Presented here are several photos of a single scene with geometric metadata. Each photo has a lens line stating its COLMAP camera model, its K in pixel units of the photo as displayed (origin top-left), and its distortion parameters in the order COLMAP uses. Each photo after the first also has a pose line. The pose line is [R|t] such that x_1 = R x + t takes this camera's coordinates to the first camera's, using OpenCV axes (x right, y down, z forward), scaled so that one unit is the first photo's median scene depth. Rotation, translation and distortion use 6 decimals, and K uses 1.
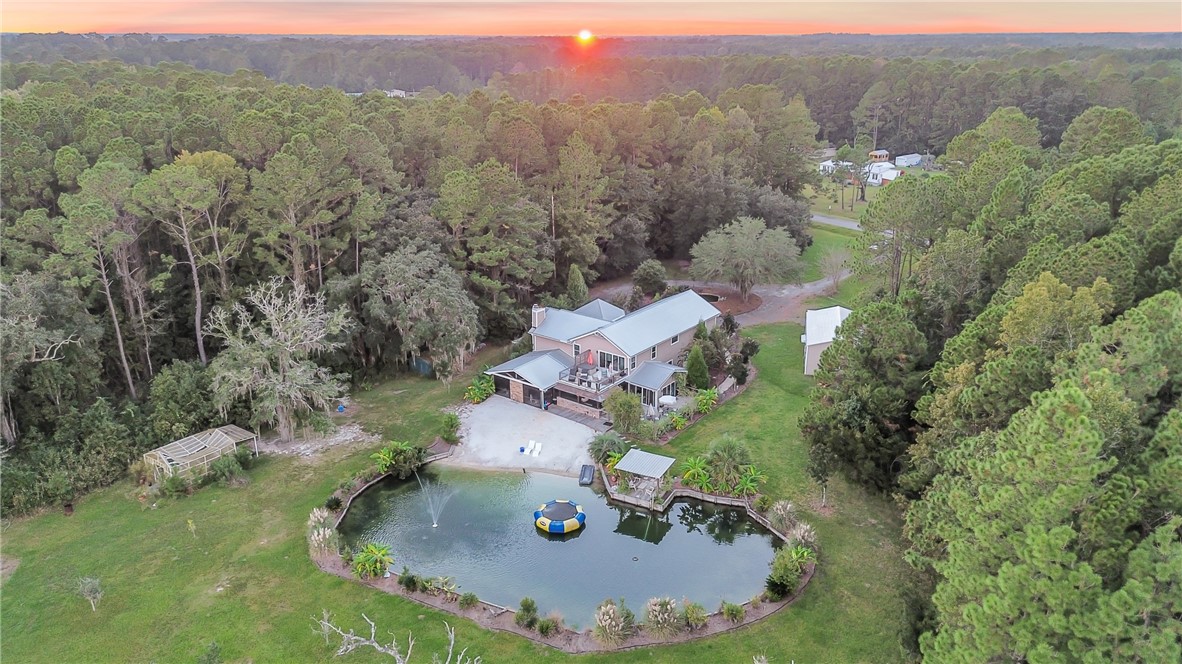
lens RADIAL K [[852.0, 0, 588.9], [0, 852.0, 327.1], [0, 0, 1]] dist [0.055760, -0.048762]
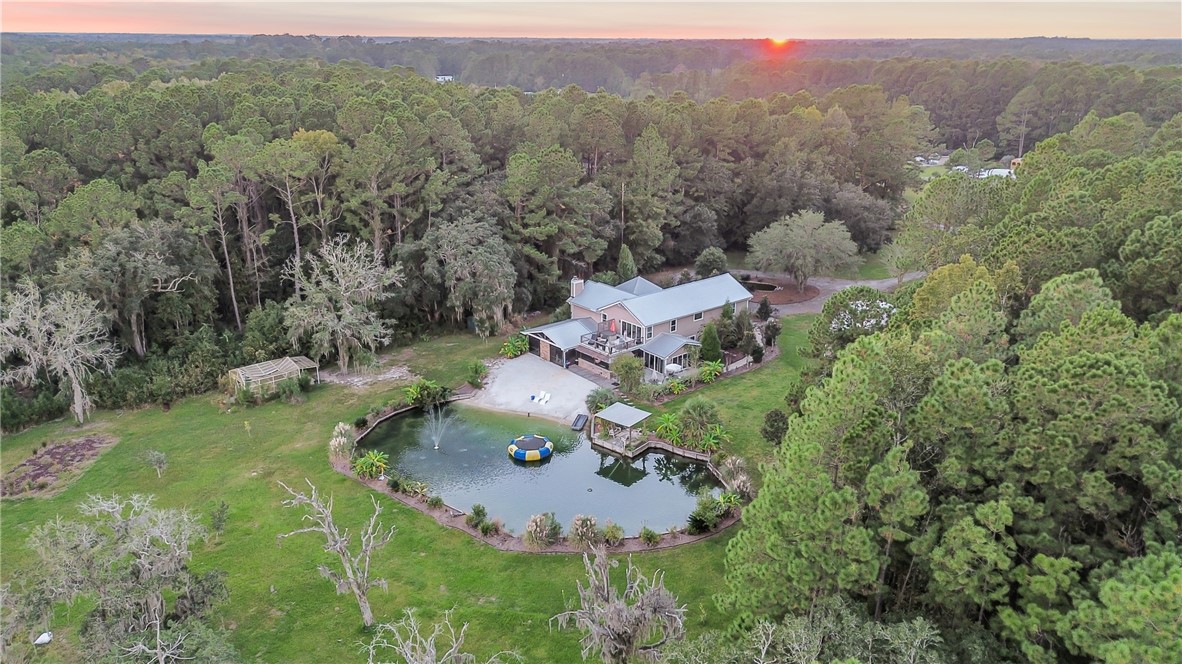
lens RADIAL K [[852.0, 0, 588.8], [0, 852.0, 329.8], [0, 0, 1]] dist [0.055760, -0.048762]
pose [[0.977424, 0.073783, -0.197983, 0.191249], [-0.073977, 0.997239, 0.006428, 0.036988], [0.197911, 0.008363, 0.980184, -0.084869]]
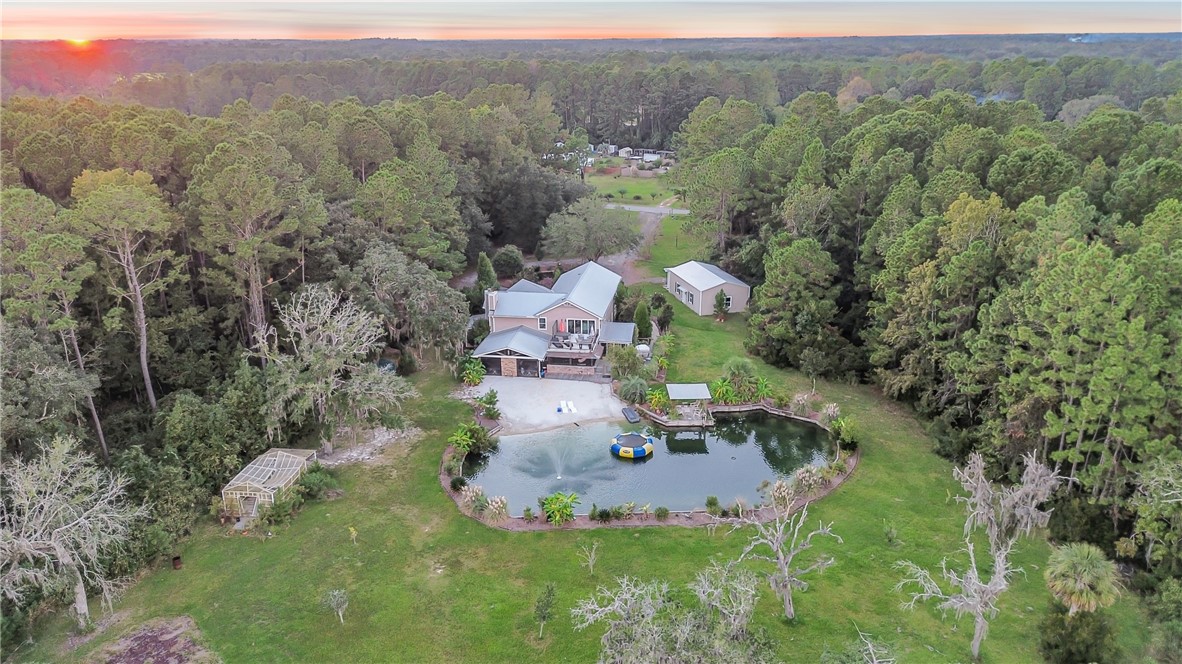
lens RADIAL K [[852.0, 0, 595.7], [0, 852.0, 338.7], [0, 0, 1]] dist [0.055760, -0.048762]
pose [[0.869198, -0.163532, 0.466640, -0.490330], [0.159793, 0.985988, 0.047893, 0.005357], [-0.467933, 0.032937, 0.883150, -0.009252]]
